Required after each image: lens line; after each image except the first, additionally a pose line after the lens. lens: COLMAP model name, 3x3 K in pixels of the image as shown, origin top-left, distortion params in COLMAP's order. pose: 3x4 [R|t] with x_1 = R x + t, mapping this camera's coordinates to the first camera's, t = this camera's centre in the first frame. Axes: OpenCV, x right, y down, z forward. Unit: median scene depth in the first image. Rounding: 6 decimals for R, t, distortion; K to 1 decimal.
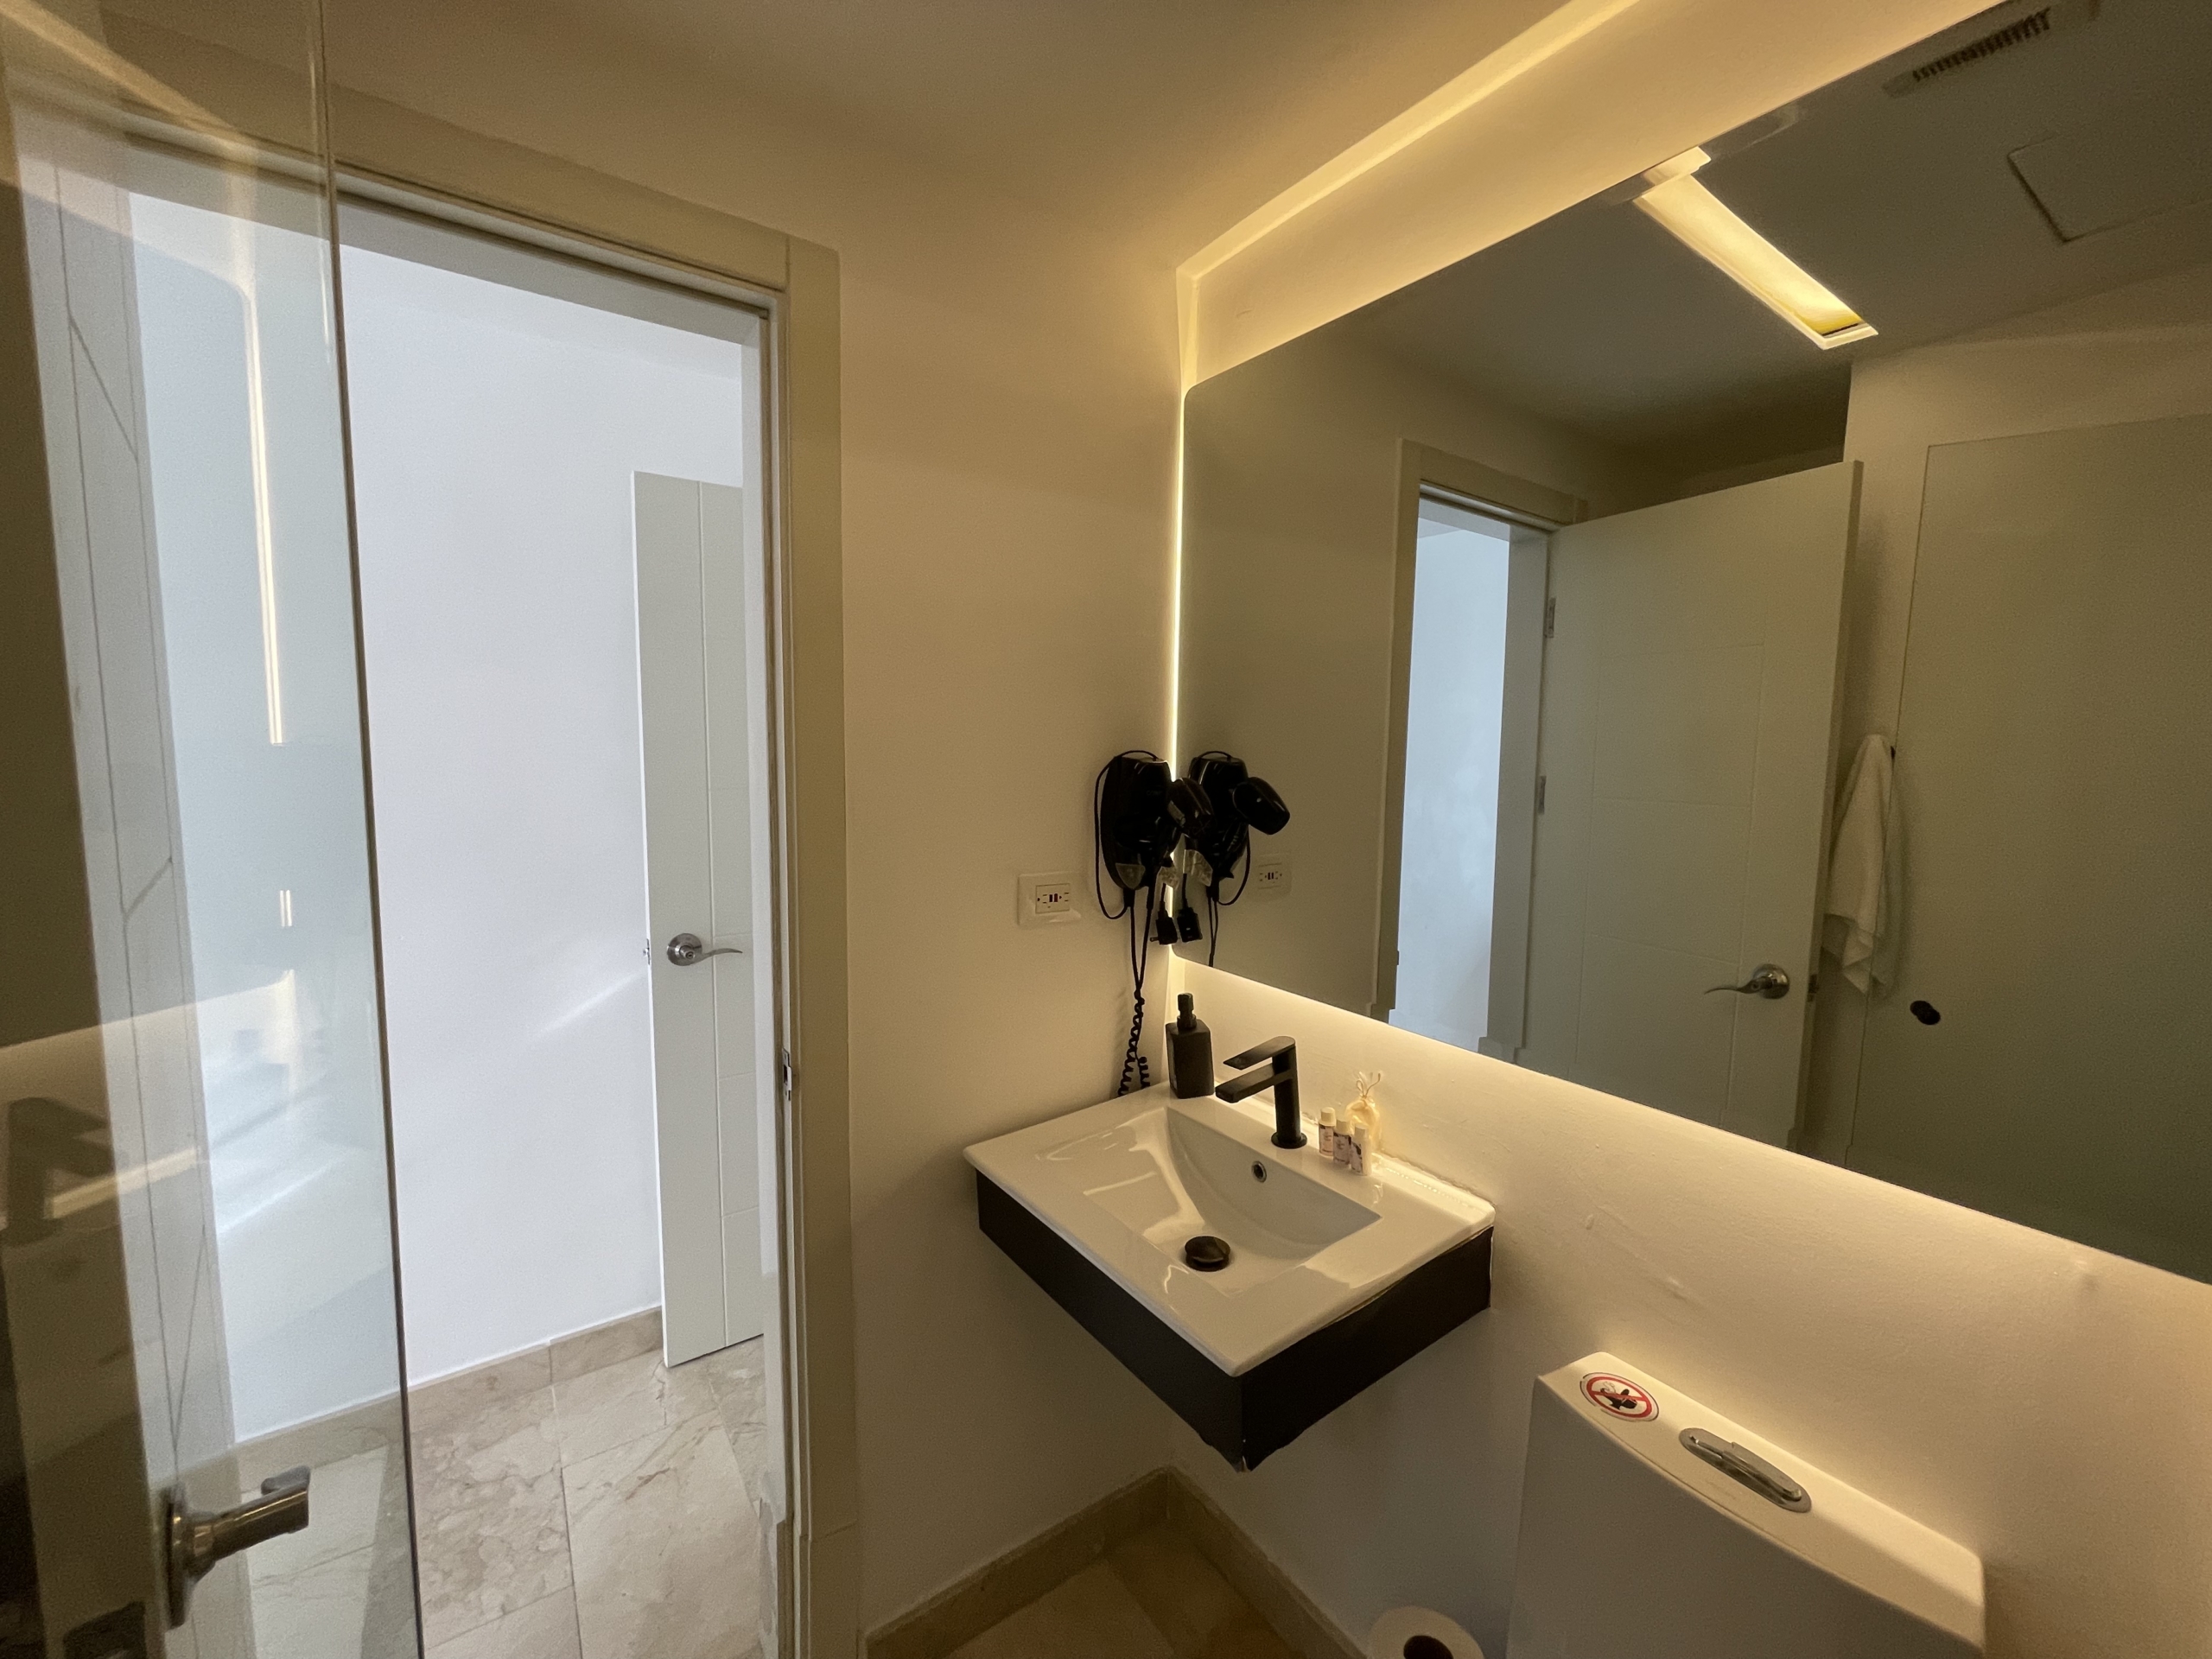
lens RADIAL K [[891.9, 0, 1103.5], [0, 891.9, 826.0], [0, 0, 1]] dist [-0.002142, 0.000056]
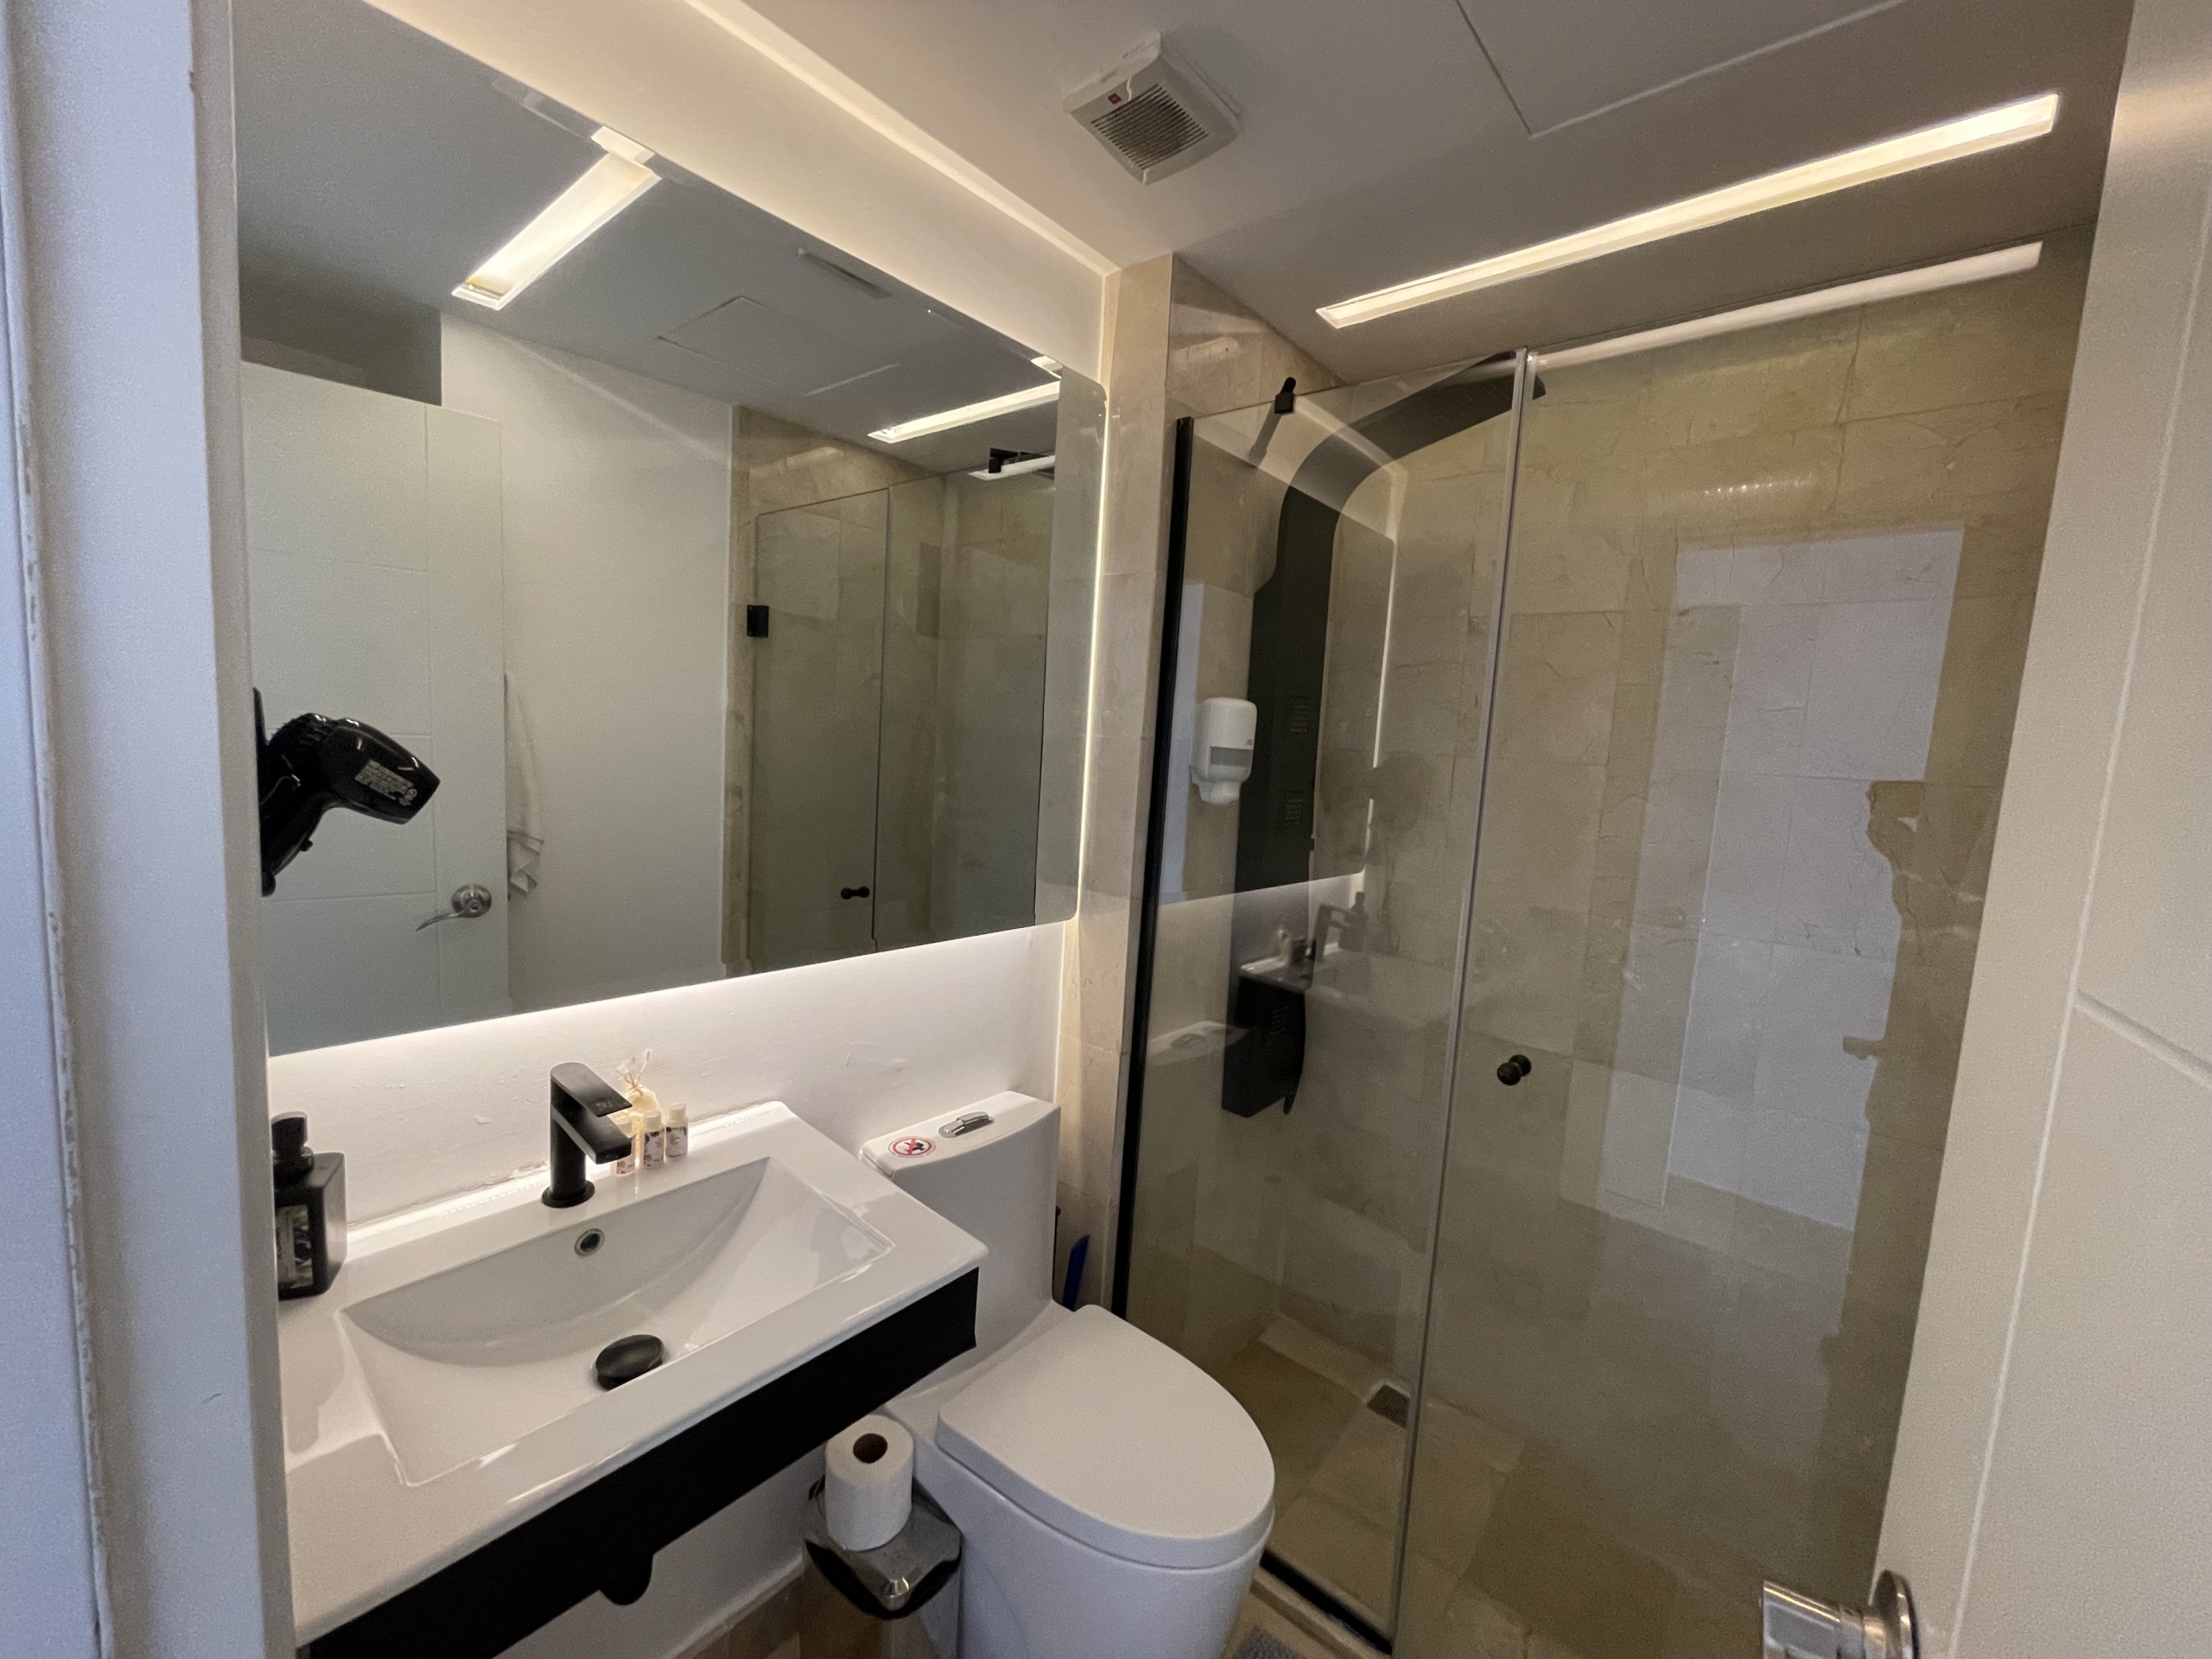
lens RADIAL K [[891.9, 0, 1098.7], [0, 891.9, 832.4], [0, 0, 1]] dist [-0.002142, 0.000056]
pose [[-0.256208, -0.124066, 0.958627, -0.537398], [0.020957, 0.990783, 0.133828, -0.042680], [-0.966394, 0.054378, -0.251246, 0.656251]]
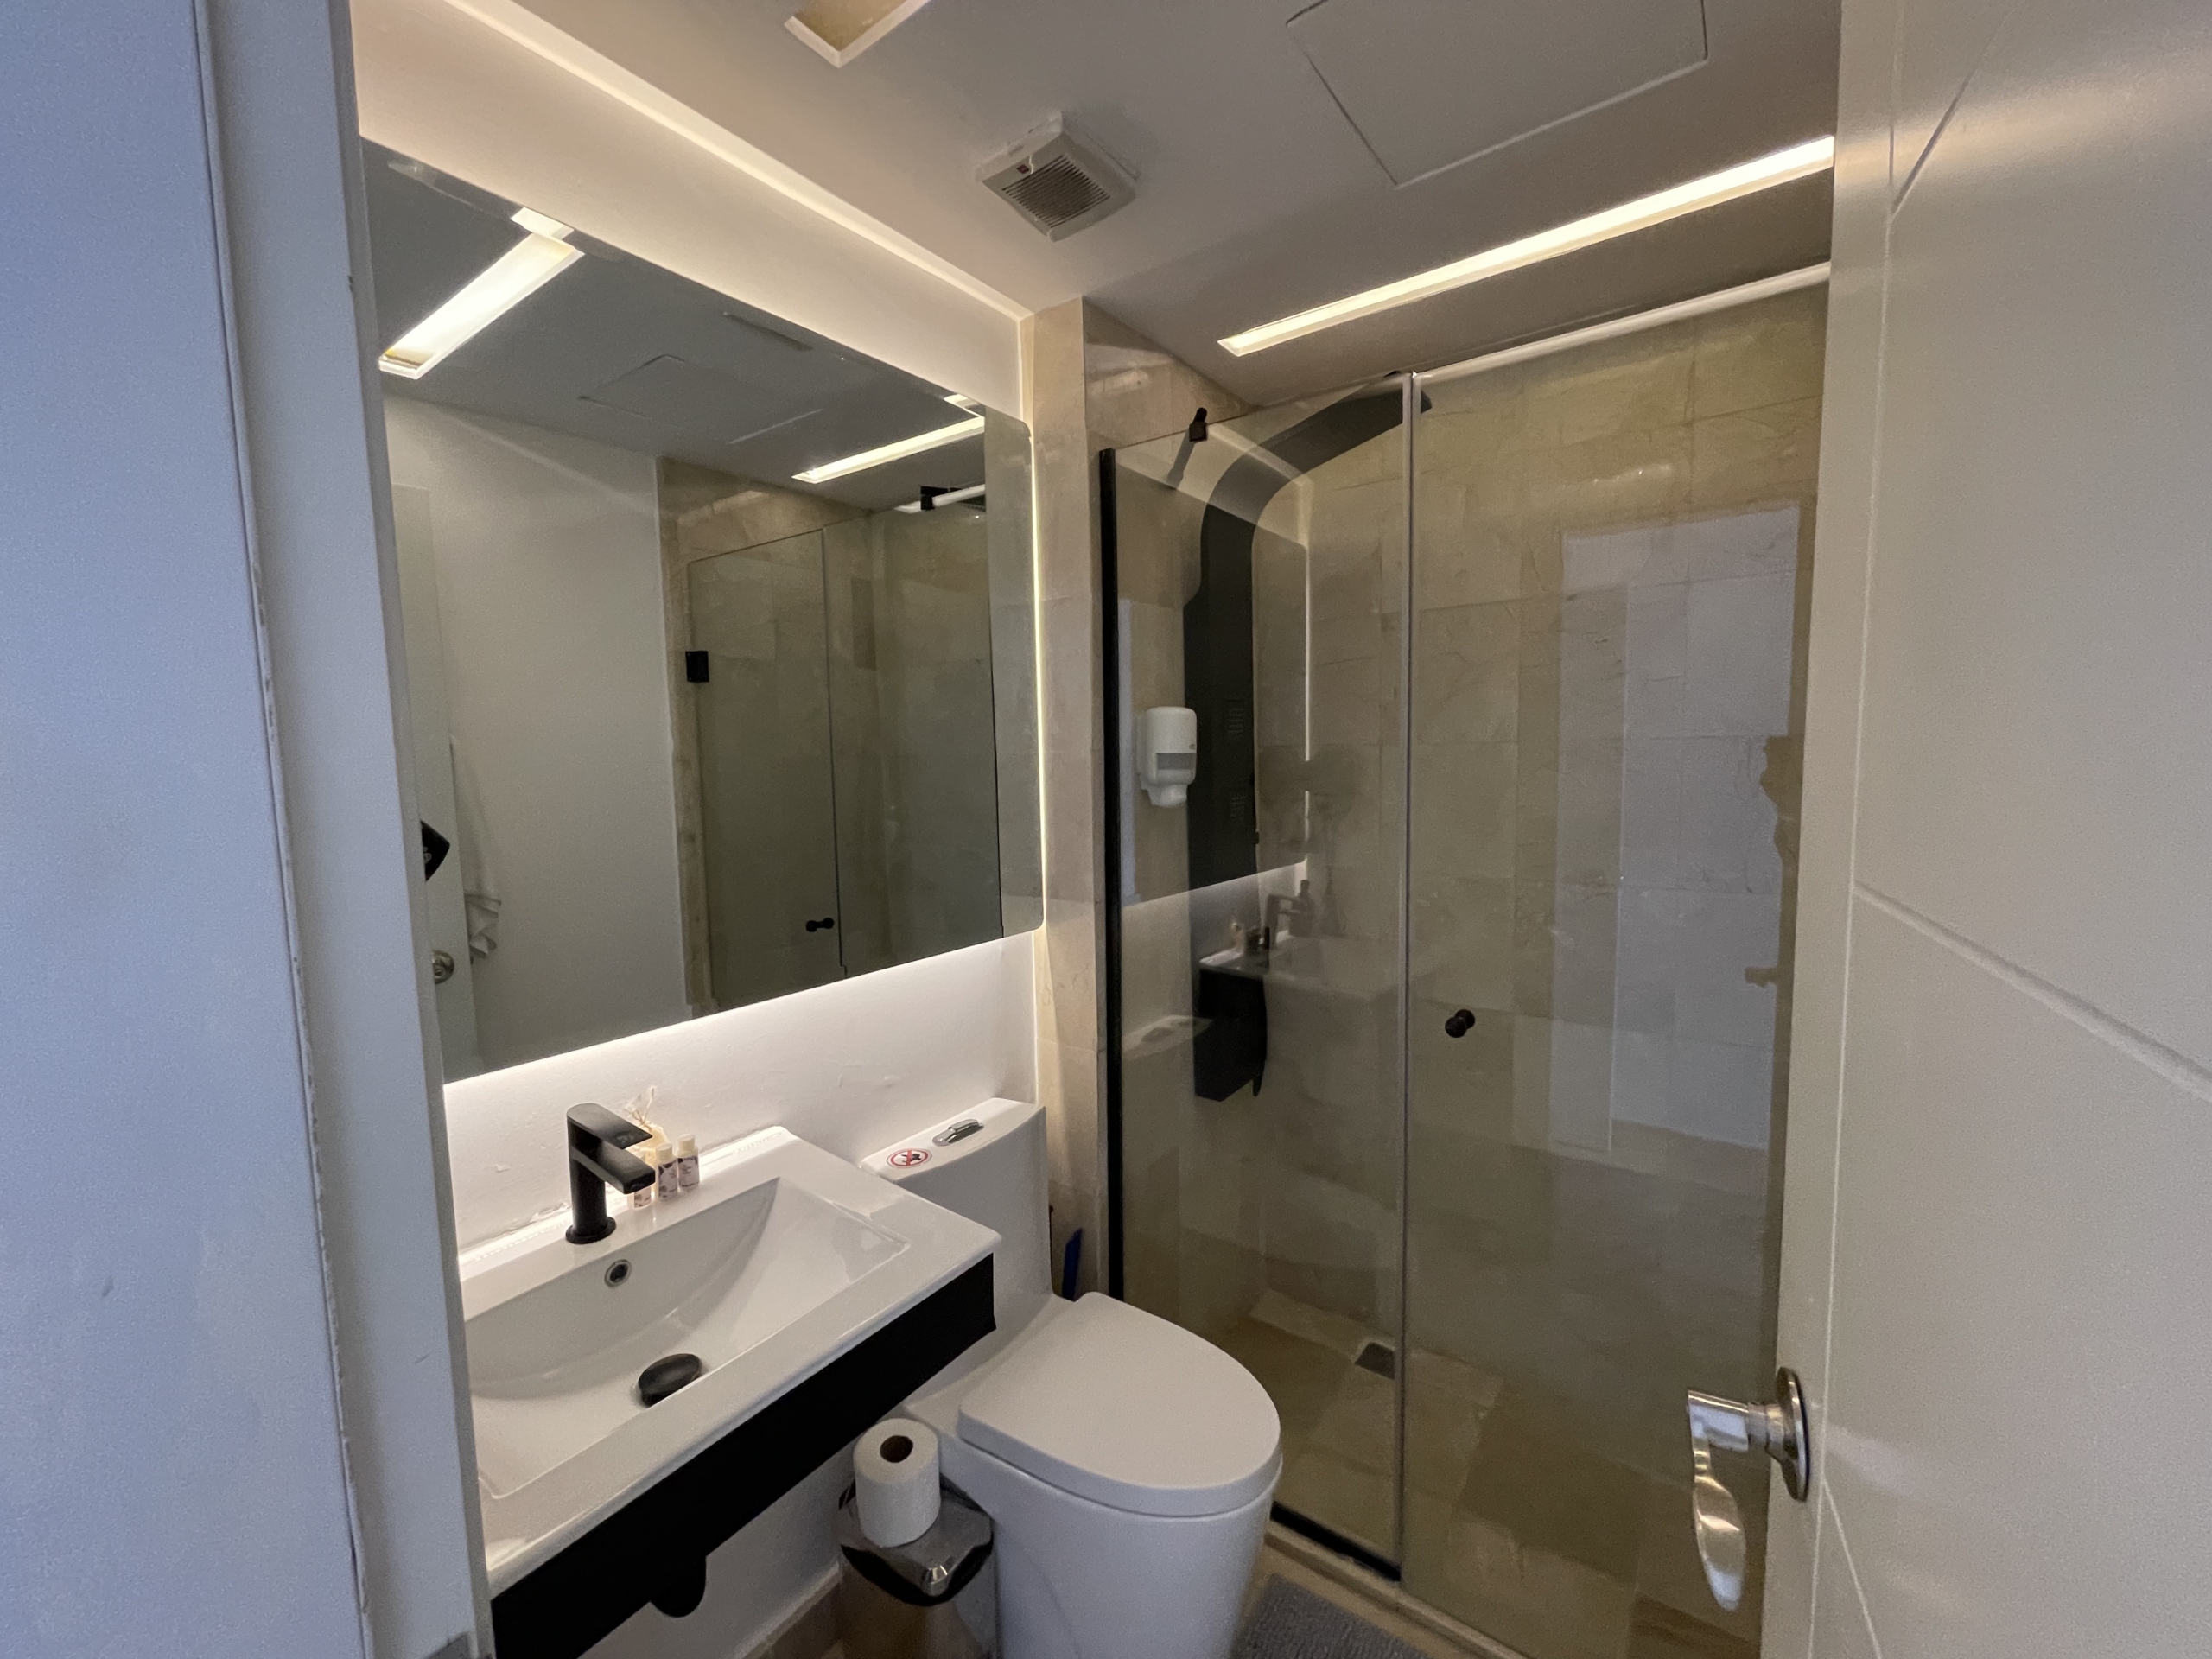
lens RADIAL K [[891.9, 0, 1098.3], [0, 891.9, 832.9], [0, 0, 1]] dist [-0.002142, 0.000056]
pose [[-0.328087, -0.084184, 0.940889, -0.587337], [0.098666, 0.987520, 0.122761, -0.045525], [-0.939481, 0.133109, -0.315686, 0.694454]]
